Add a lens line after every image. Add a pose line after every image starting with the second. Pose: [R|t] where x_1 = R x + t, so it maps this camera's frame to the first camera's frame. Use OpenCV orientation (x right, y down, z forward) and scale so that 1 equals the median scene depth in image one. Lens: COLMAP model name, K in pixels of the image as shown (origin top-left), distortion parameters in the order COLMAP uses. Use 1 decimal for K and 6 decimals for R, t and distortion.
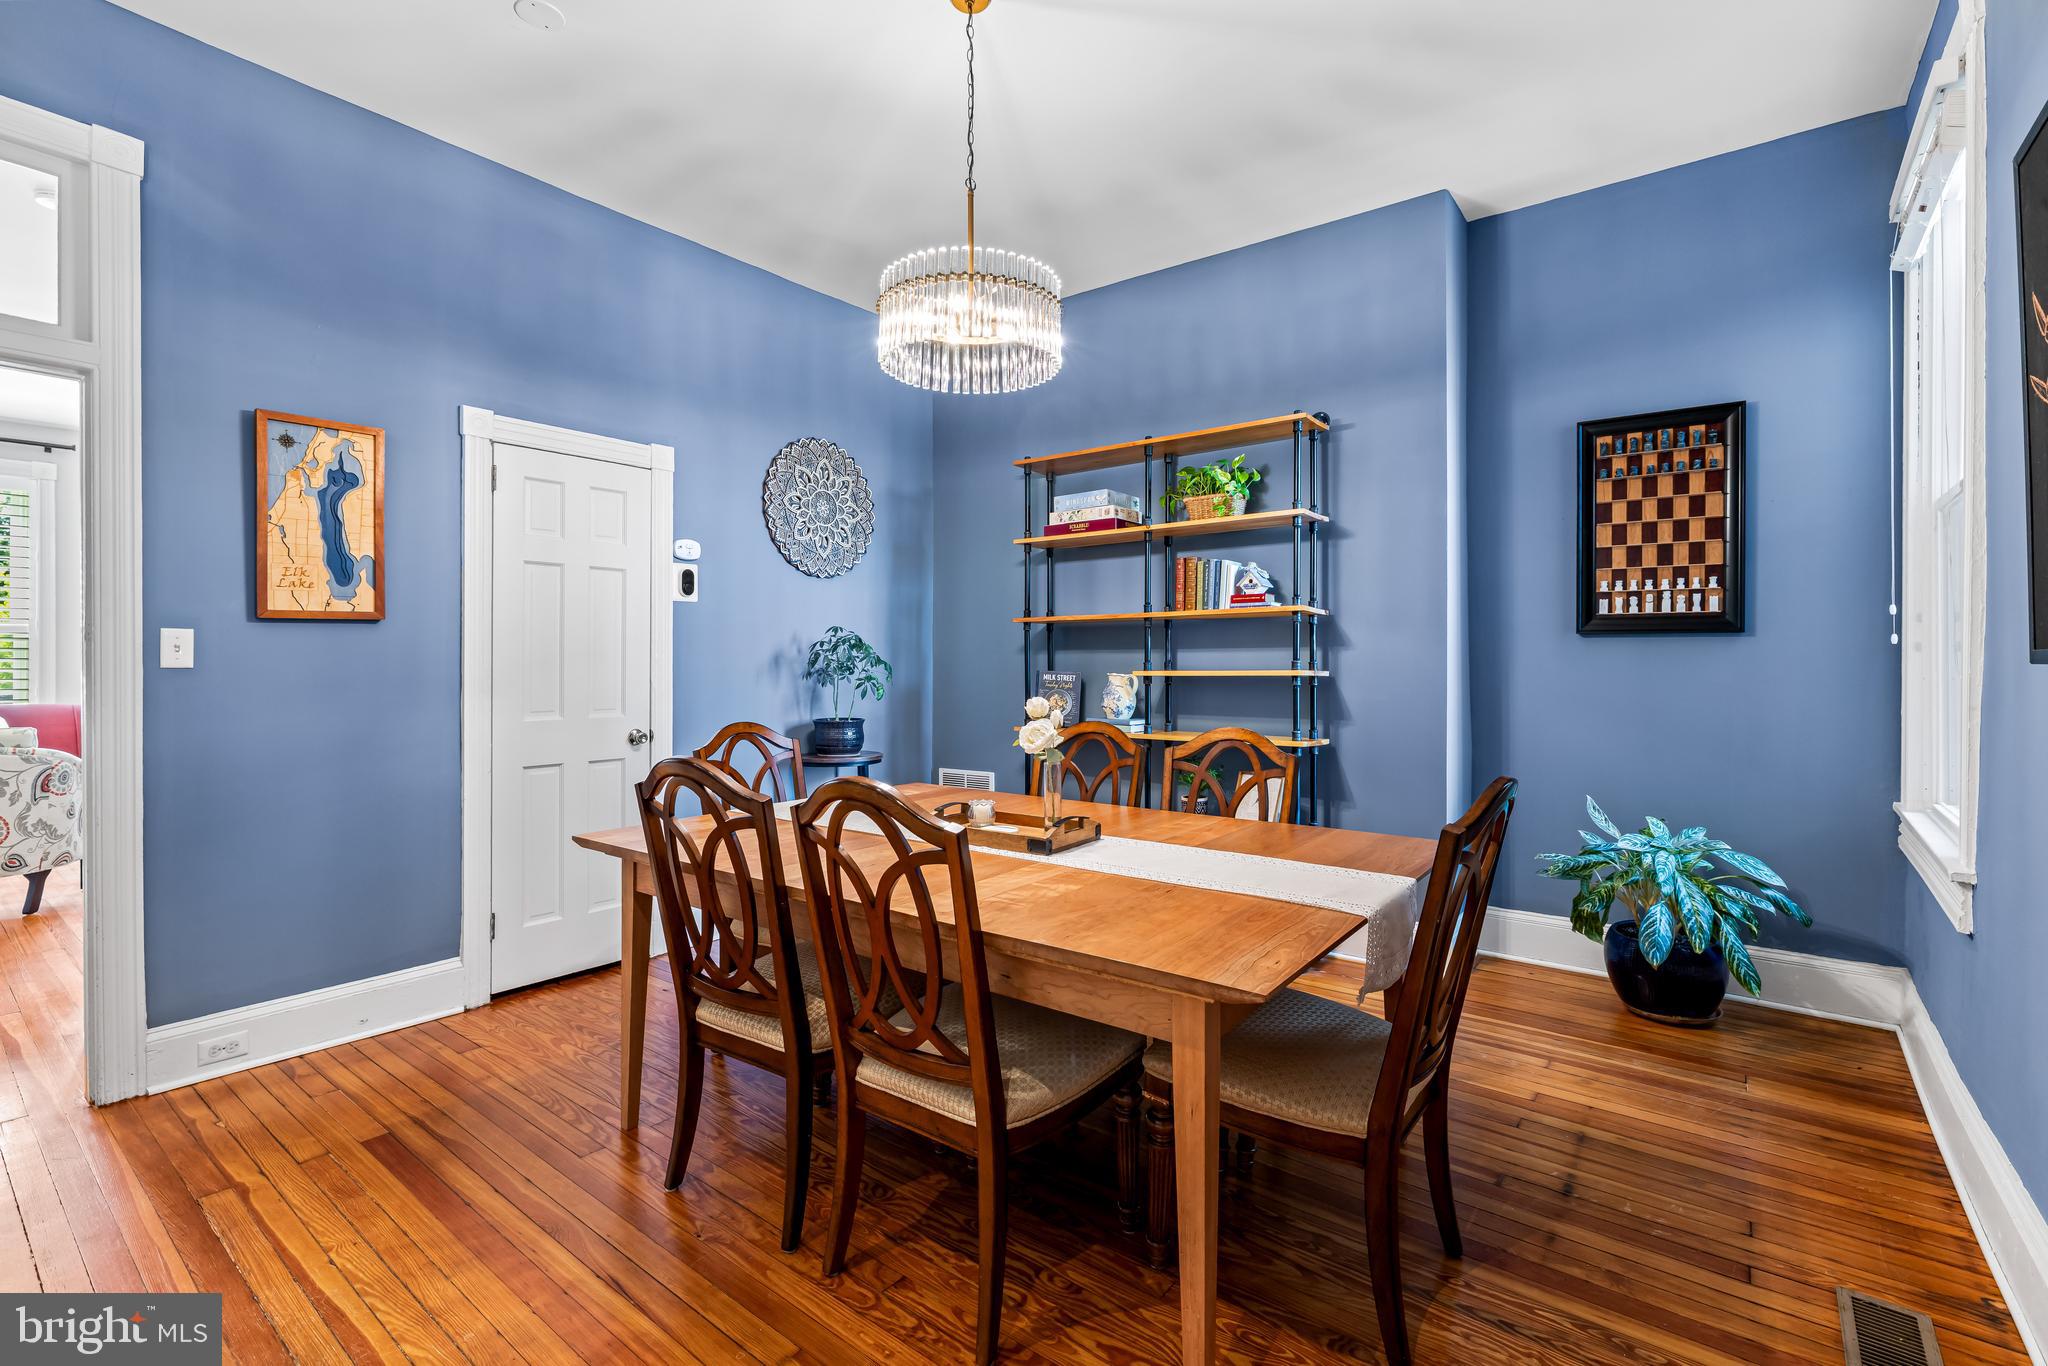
lens RADIAL K [[898.5, 0, 1002.5], [0, 898.5, 657.6], [0, 0, 1]] dist [-0.003199, 0.001015]
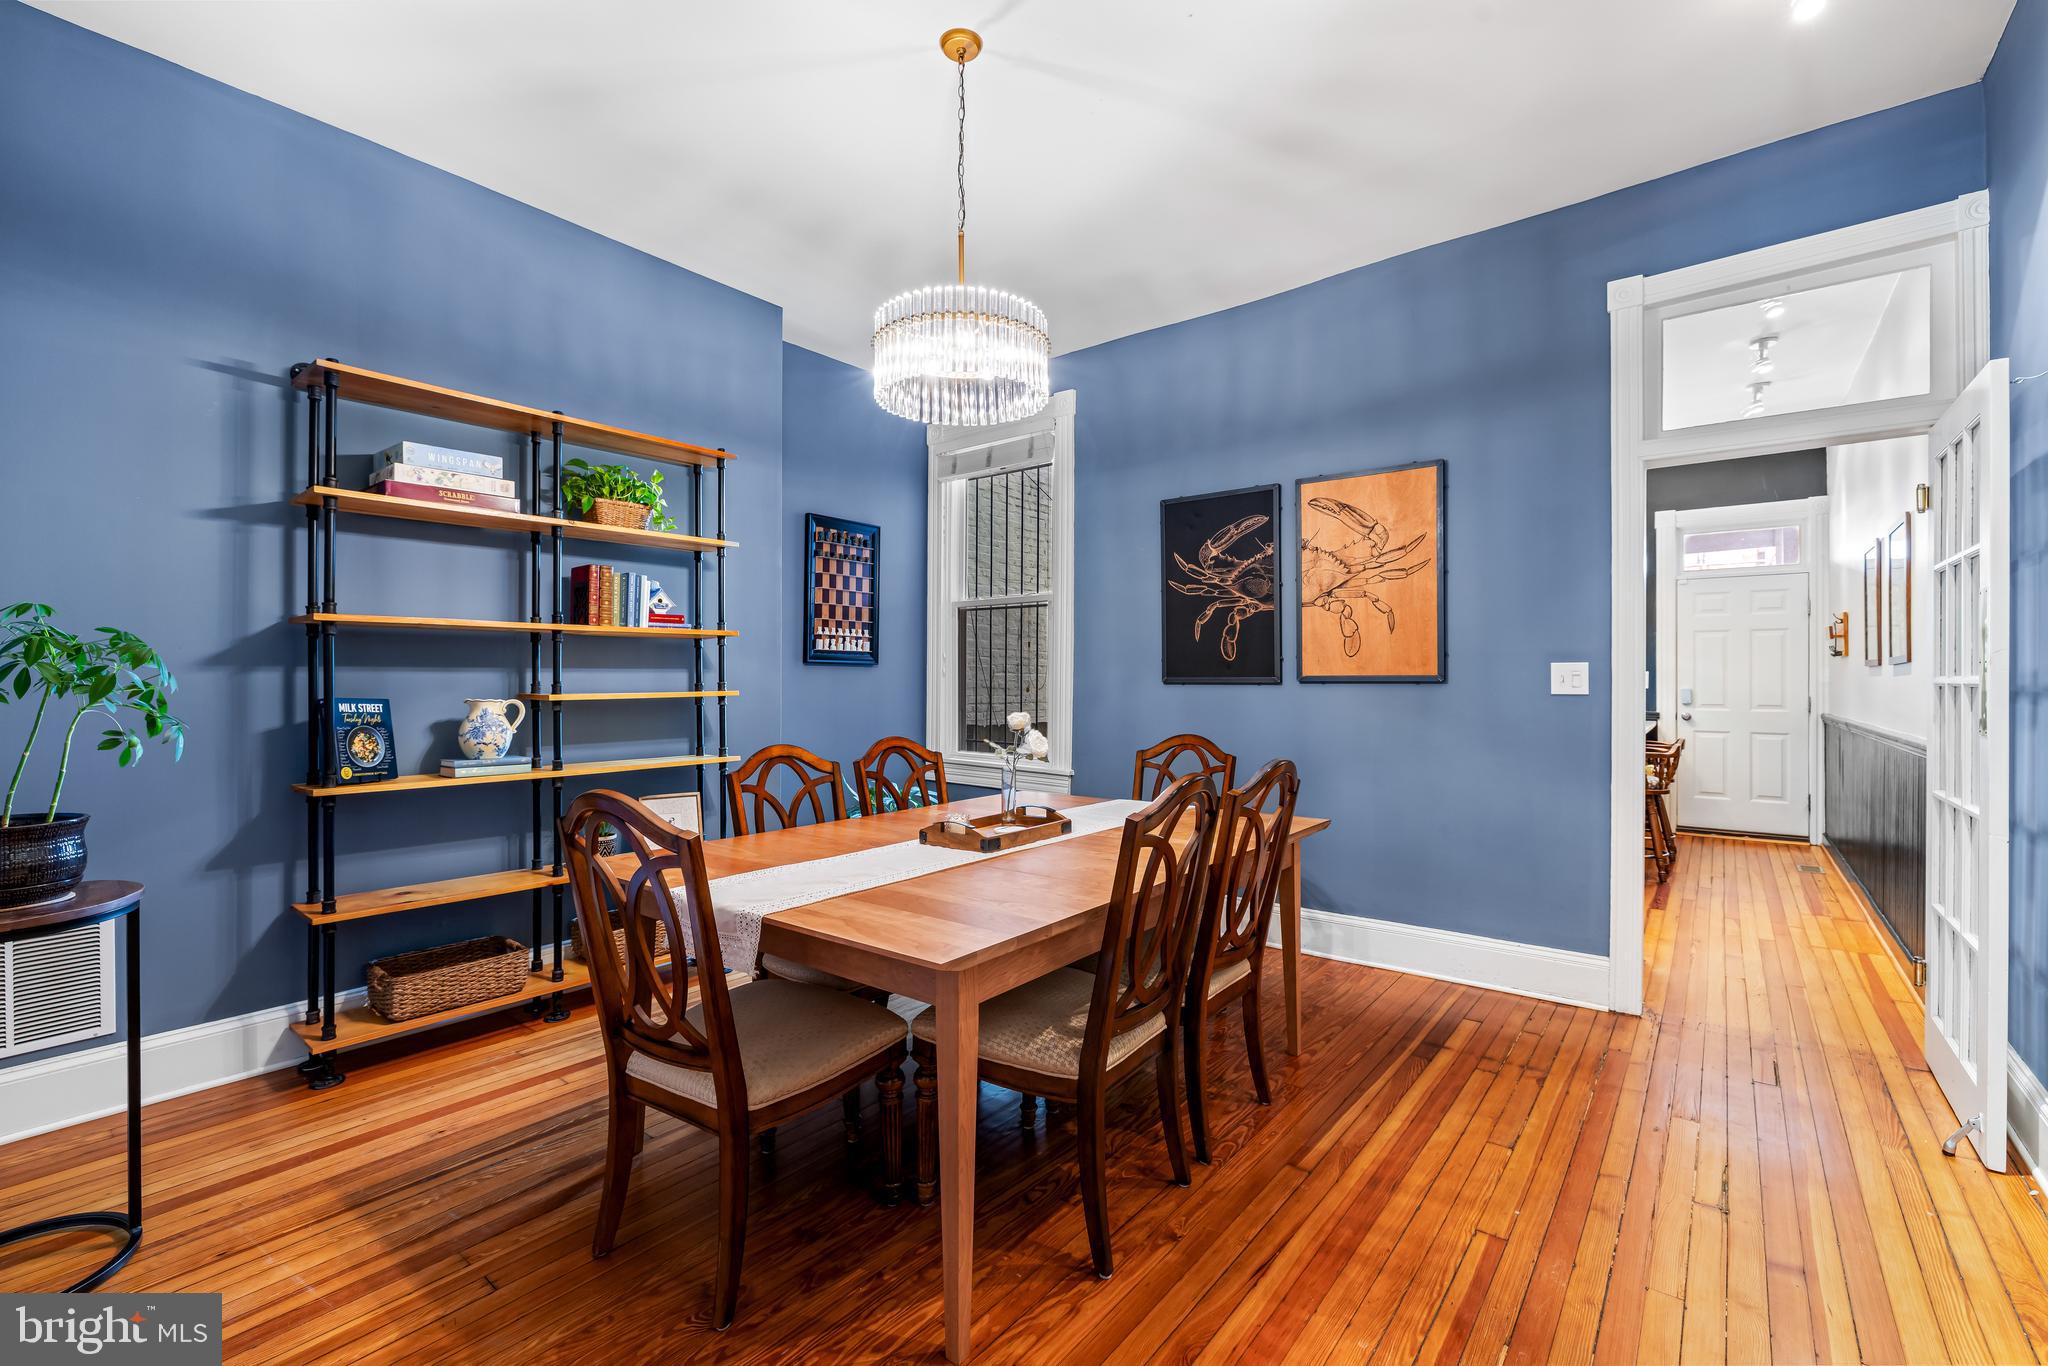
lens RADIAL K [[898.5, 0, 1023.8], [0, 898.5, 675.1], [0, 0, 1]] dist [-0.003199, 0.001015]
pose [[-0.004889, 0.005544, 0.999973, -0.700061], [-0.003147, 0.999980, -0.005560, 0.000119], [-0.999983, -0.003174, -0.004872, 0.603586]]
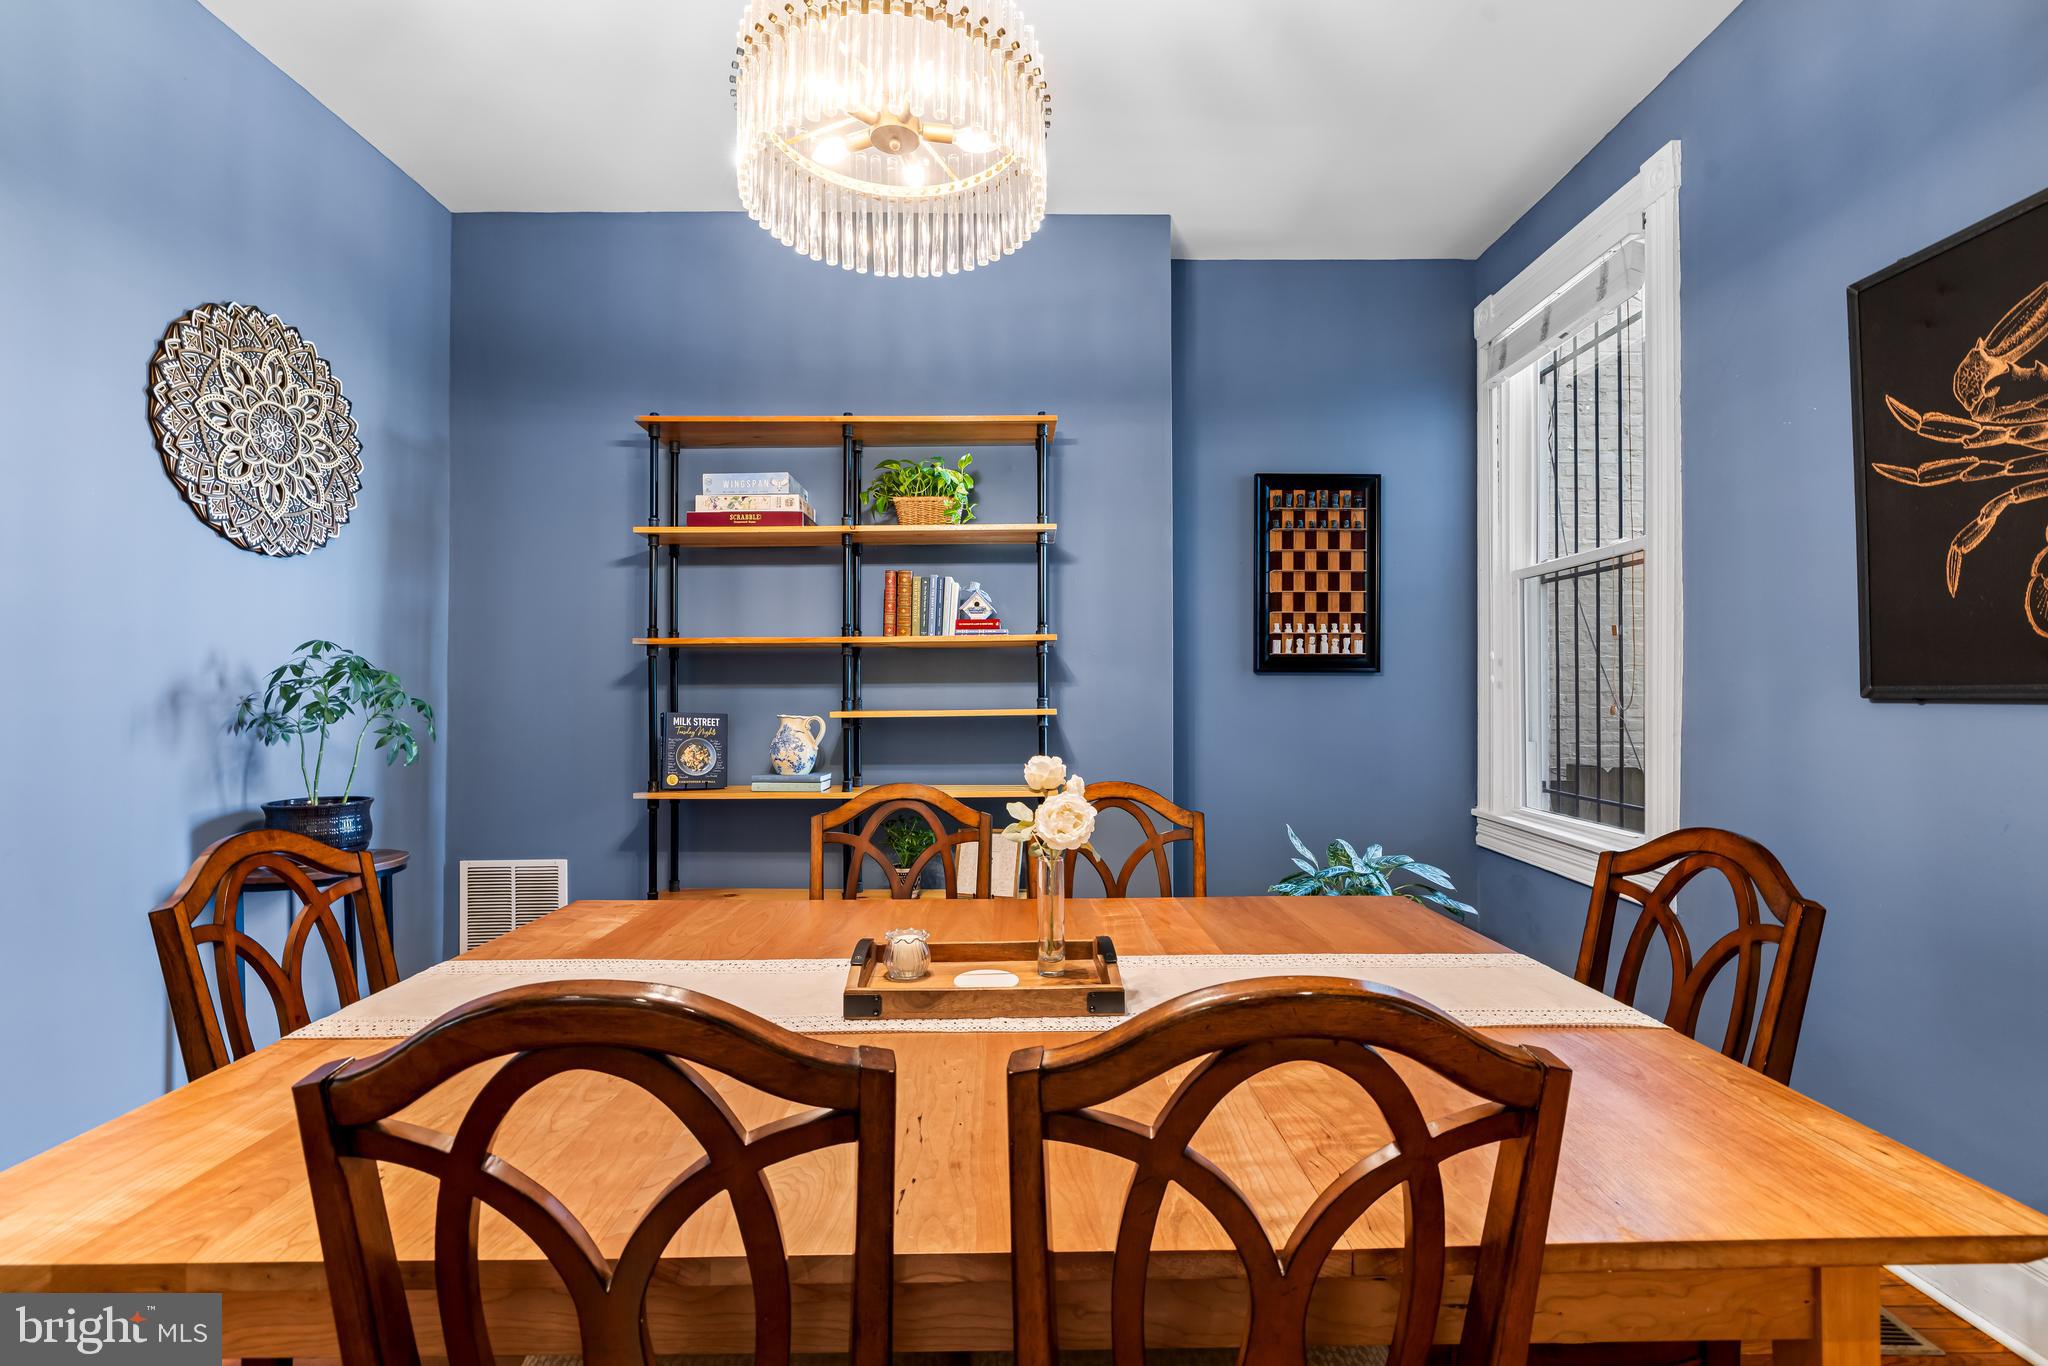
lens RADIAL K [[898.5, 0, 1019.2], [0, 898.5, 680.7], [0, 0, 1]] dist [-0.003199, 0.001015]
pose [[0.784614, 0.009446, 0.619912, -0.215717], [0.000451, 0.999875, -0.015806, 0.000577], [-0.619984, 0.012681, 0.784512, 0.308278]]
